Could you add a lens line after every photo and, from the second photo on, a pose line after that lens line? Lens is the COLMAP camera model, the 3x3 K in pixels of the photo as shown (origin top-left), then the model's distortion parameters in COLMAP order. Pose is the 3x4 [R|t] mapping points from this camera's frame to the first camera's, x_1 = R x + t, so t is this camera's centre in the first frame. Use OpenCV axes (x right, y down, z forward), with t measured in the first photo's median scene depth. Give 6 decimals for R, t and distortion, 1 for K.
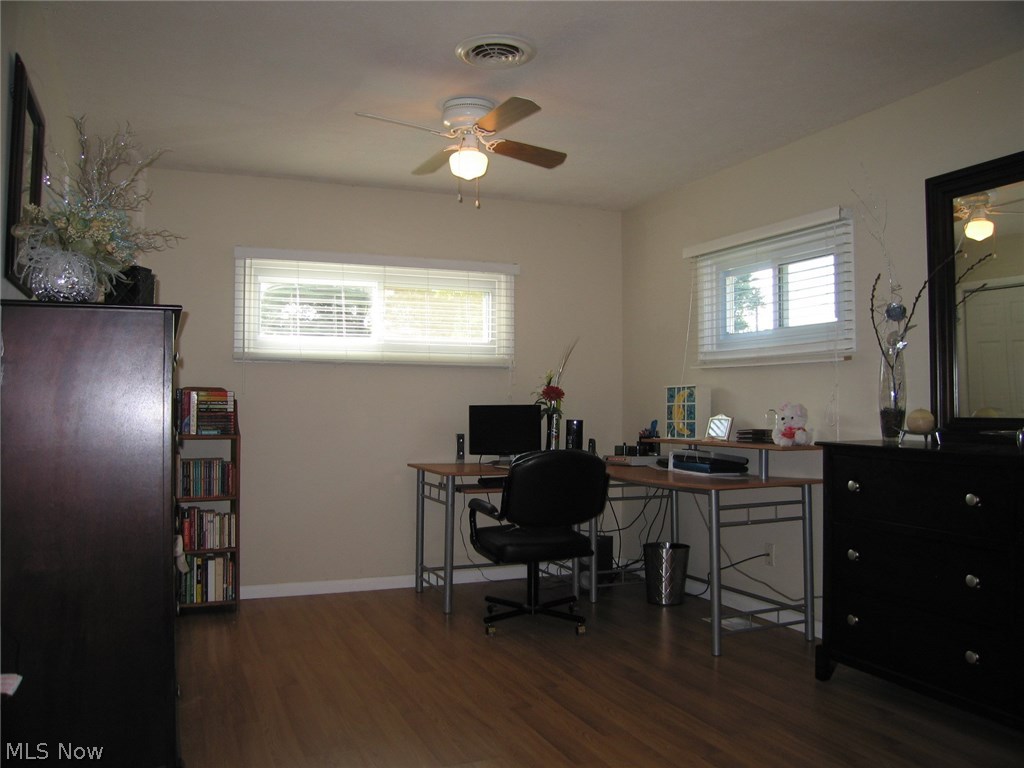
lens RADIAL K [[848.9, 0, 512.0], [0, 848.9, 384.0], [0, 0, 1]] dist [-0.140184, 0.104659]
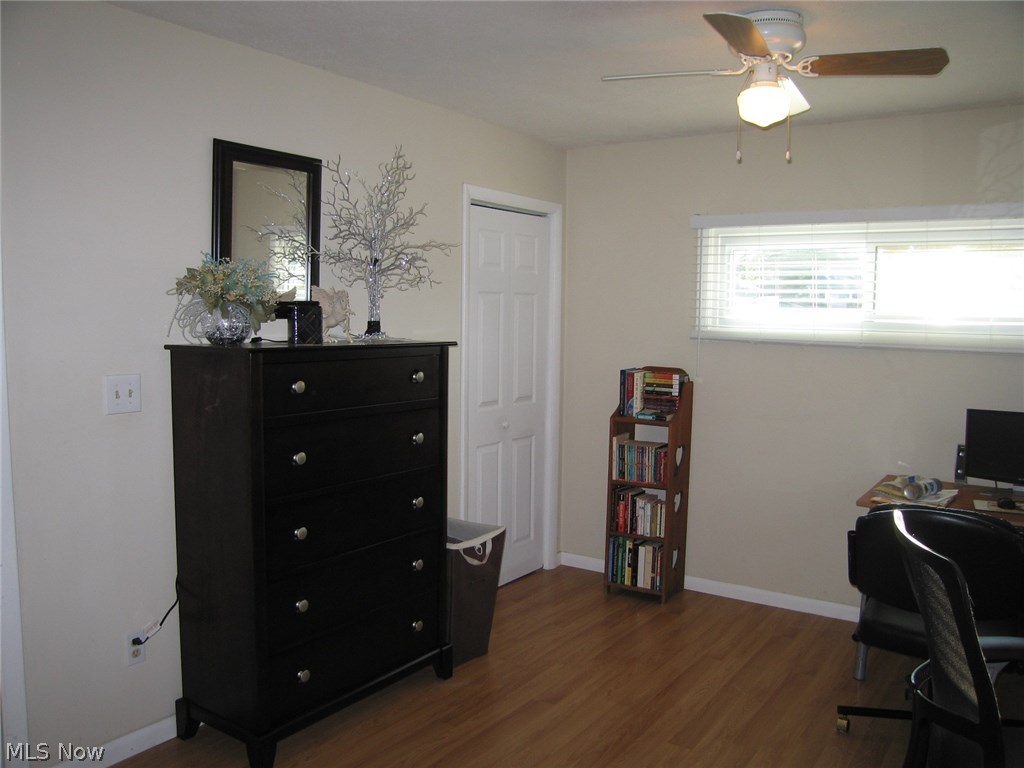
lens RADIAL K [[848.9, 0, 512.0], [0, 848.9, 384.0], [0, 0, 1]] dist [-0.140184, 0.104659]
pose [[0.544070, 0.076387, -0.835555, 0.336161], [0.006657, 0.995423, 0.095337, -0.067893], [0.839013, -0.057433, 0.541071, 0.311292]]
